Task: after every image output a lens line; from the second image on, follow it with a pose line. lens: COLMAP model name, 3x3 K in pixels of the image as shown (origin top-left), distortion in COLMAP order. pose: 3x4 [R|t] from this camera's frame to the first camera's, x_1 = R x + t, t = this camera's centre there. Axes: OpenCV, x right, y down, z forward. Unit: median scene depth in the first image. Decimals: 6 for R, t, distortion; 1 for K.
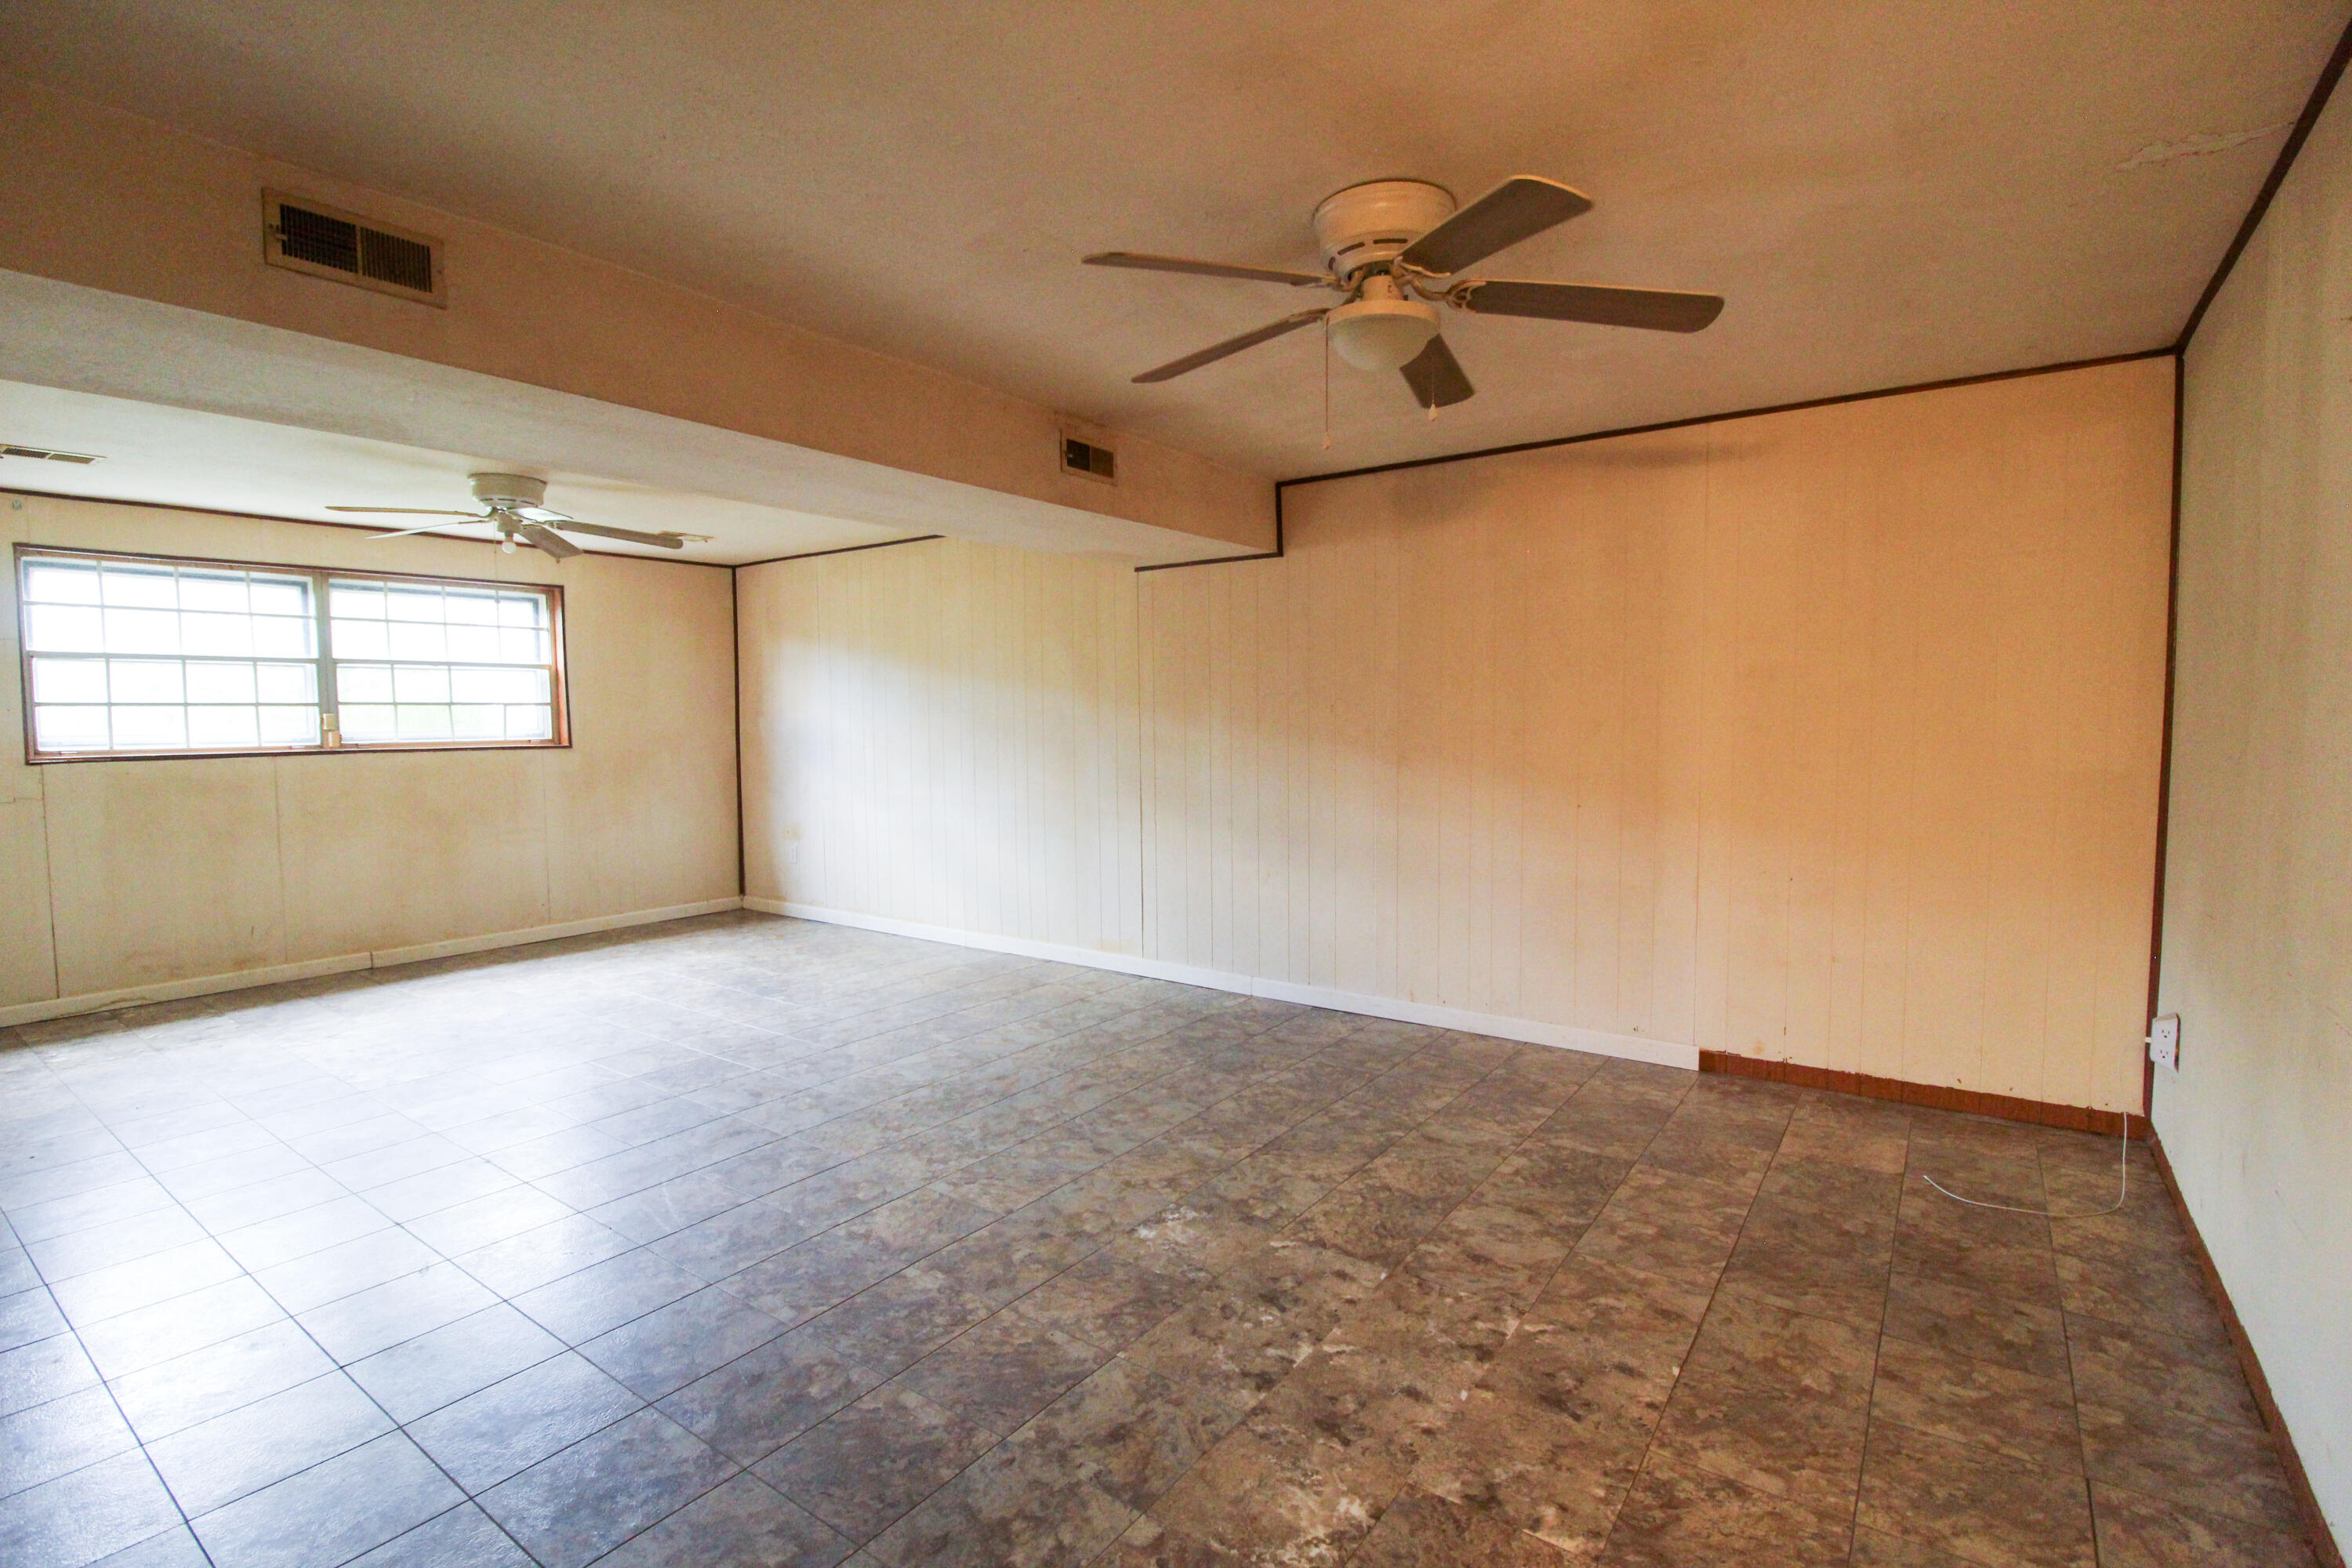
lens RADIAL K [[1083.2, 0, 1180.2], [0, 1083.2, 781.5], [0, 0, 1]] dist [-0.010461, -0.005696]
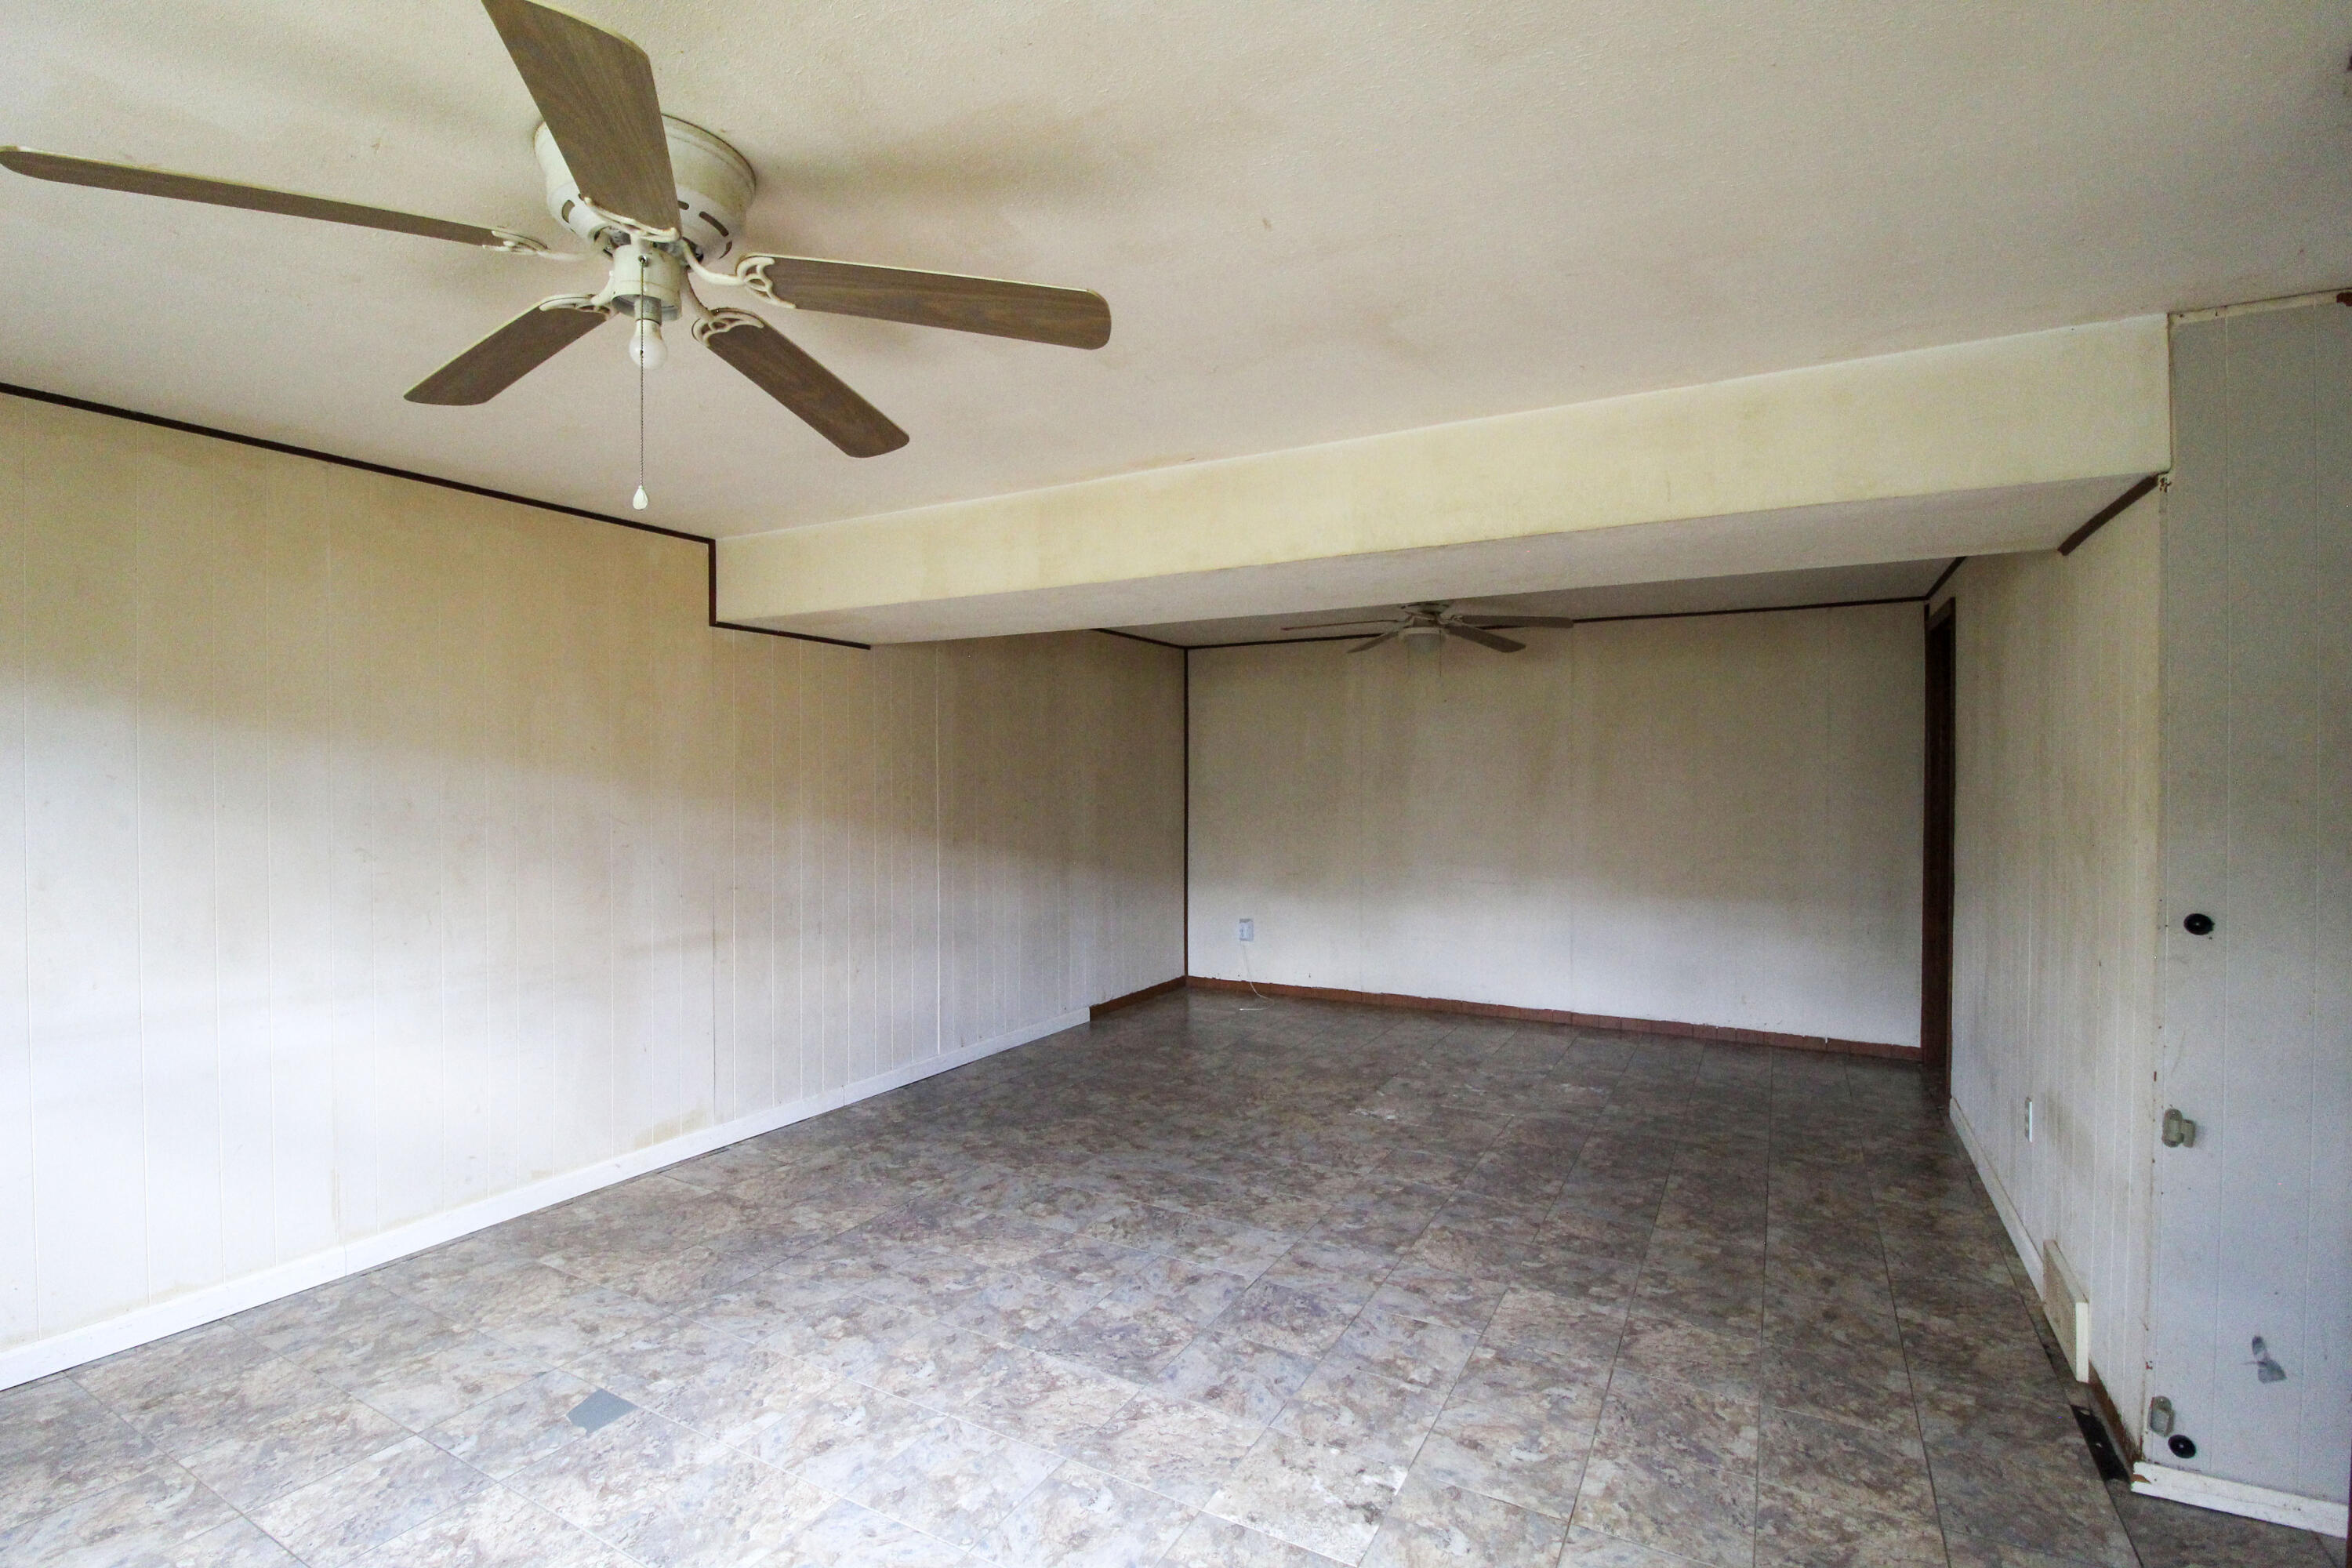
lens RADIAL K [[1083.2, 0, 1176.6], [0, 1083.2, 785.9], [0, 0, 1]] dist [-0.010461, -0.005696]
pose [[-0.106004, -0.003675, 0.994359, -1.214945], [0.060773, 0.998100, 0.010167, -0.097338], [-0.992507, 0.061508, -0.105579, 1.076765]]
